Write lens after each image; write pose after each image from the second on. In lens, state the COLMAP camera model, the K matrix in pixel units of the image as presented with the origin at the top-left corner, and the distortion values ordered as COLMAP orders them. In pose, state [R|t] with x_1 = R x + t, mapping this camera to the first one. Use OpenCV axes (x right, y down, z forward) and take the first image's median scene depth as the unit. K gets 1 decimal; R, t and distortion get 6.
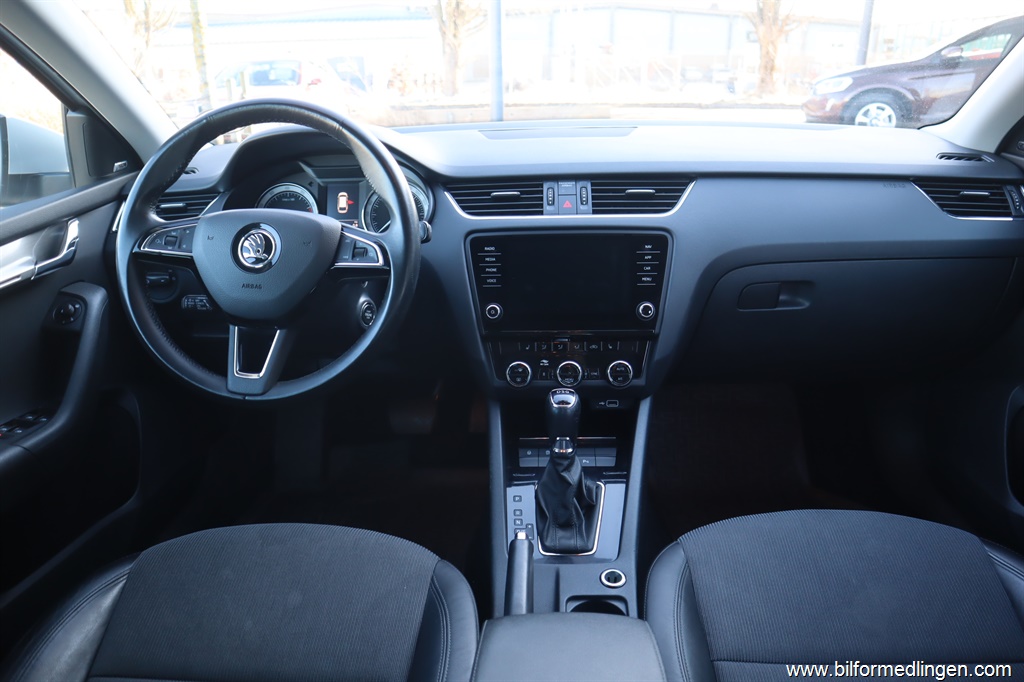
lens RADIAL K [[708.3, 0, 512.0], [0, 708.3, 341.0], [0, 0, 1]] dist [-0.120119, 0.073179]
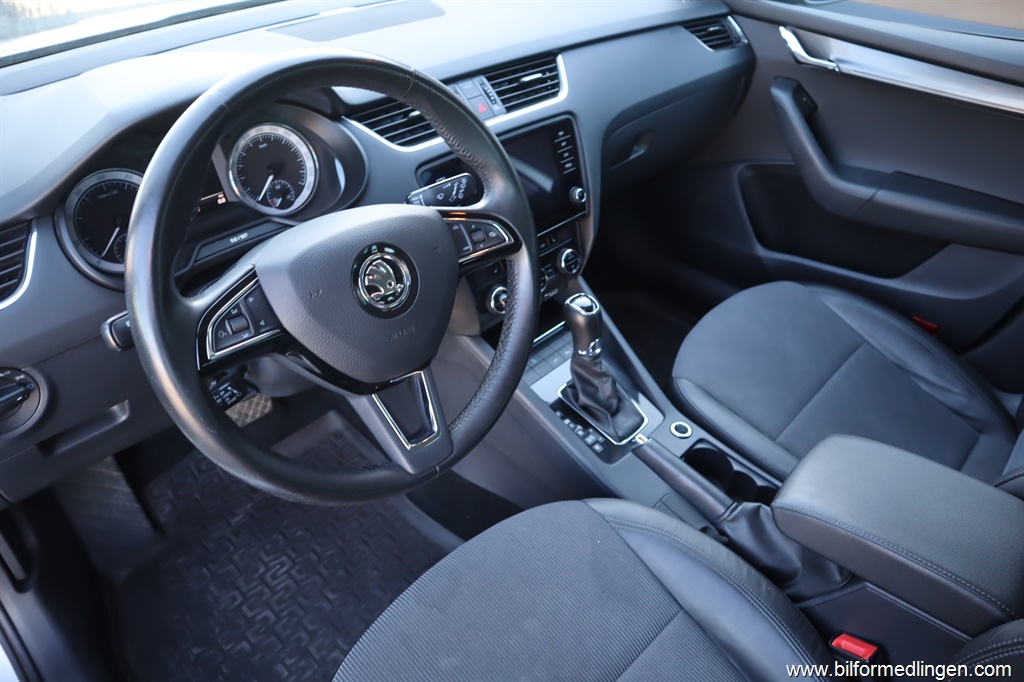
lens RADIAL K [[708.3, 0, 512.0], [0, 708.3, 341.0], [0, 0, 1]] dist [-0.120119, 0.073179]
pose [[0.661245, -0.426192, 0.617345, -0.590007], [0.245511, 0.900568, 0.358749, -0.240448], [-0.708858, -0.085656, 0.700131, 0.321310]]
